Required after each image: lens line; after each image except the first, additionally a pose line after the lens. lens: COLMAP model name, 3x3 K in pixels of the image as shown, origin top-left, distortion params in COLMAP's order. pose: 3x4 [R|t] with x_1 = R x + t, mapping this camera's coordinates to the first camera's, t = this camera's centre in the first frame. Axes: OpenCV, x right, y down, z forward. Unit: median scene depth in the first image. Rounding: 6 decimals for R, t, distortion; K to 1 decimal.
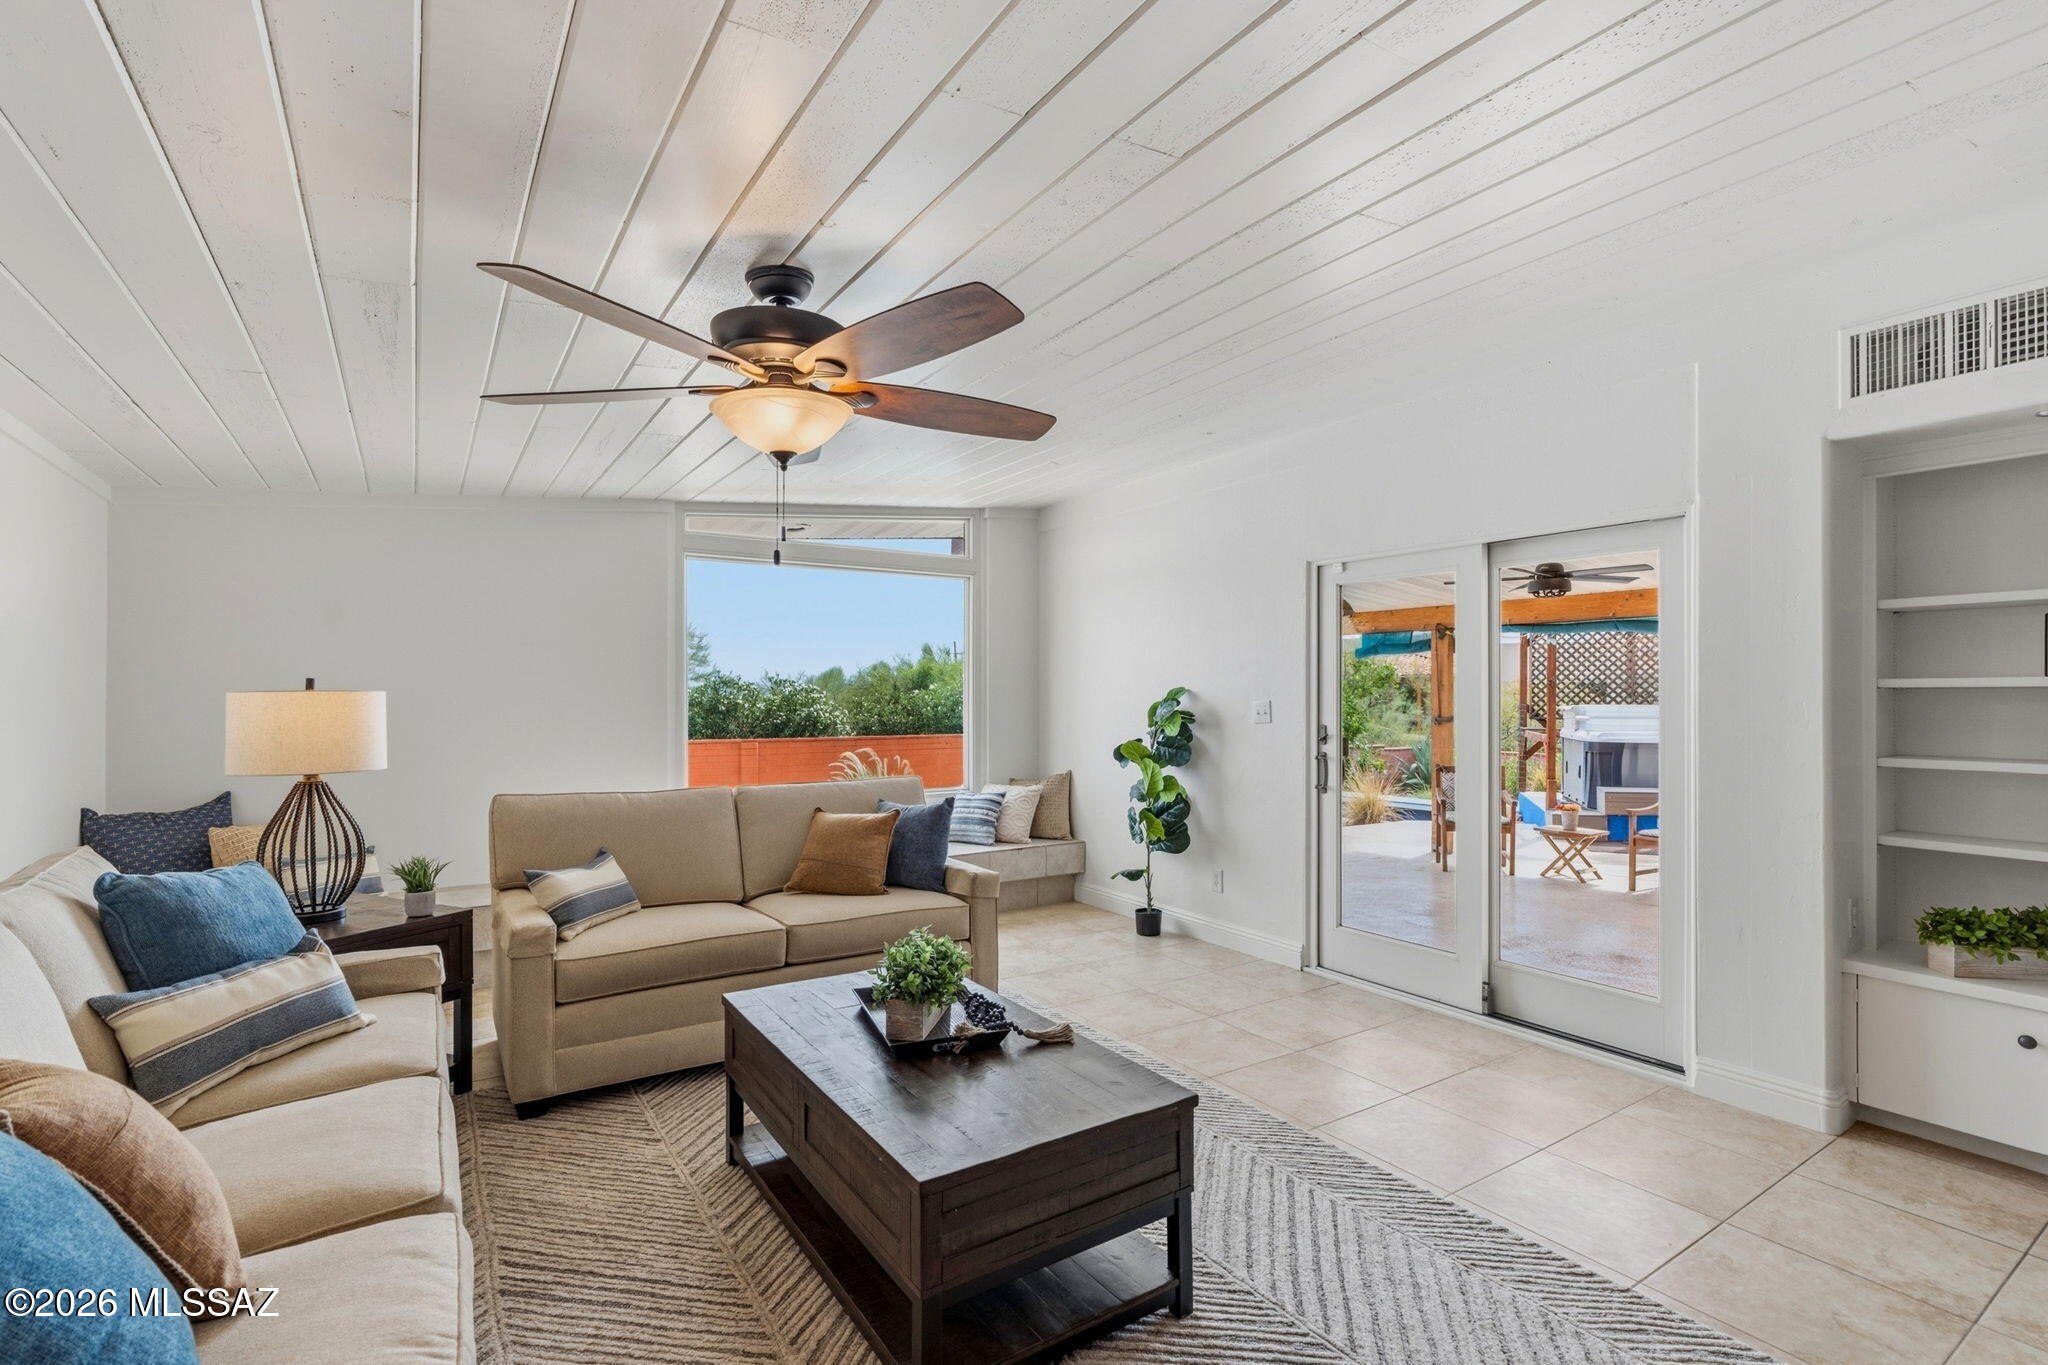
lens RADIAL K [[939.0, 0, 1023.2], [0, 939.0, 679.0], [0, 0, 1]] dist [-0.000111, -0.000071]
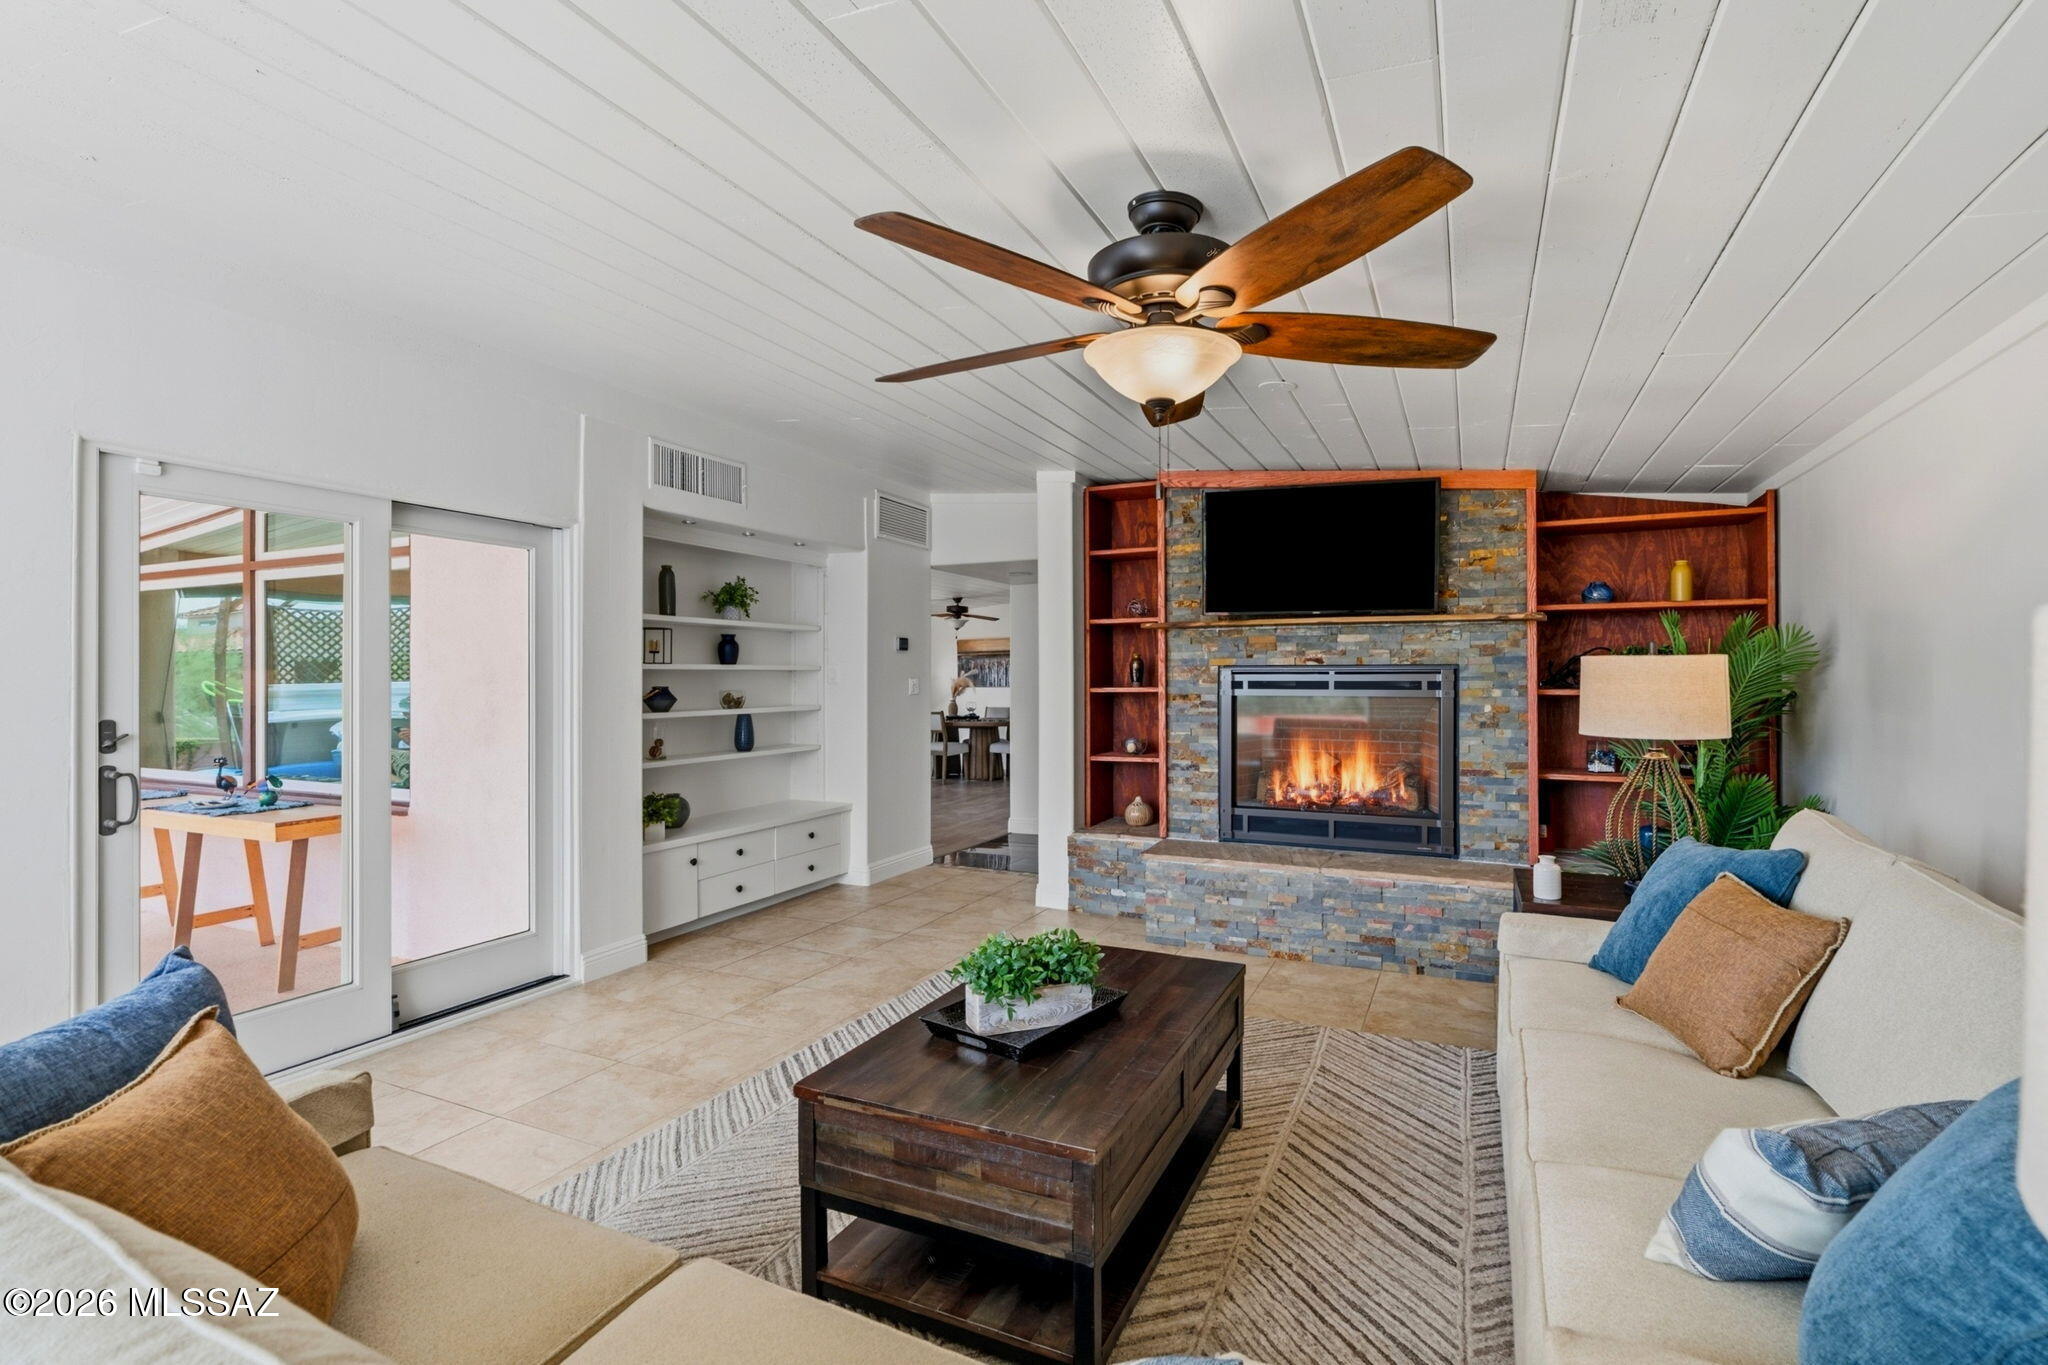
lens RADIAL K [[939.0, 0, 1020.9], [0, 939.0, 688.9], [0, 0, 1]] dist [-0.000111, -0.000071]
pose [[-0.513715, -0.006227, 0.857939, -0.755237], [-0.013813, 0.999904, -0.001014, 0.033052], [-0.857850, -0.012372, -0.513751, 1.252321]]
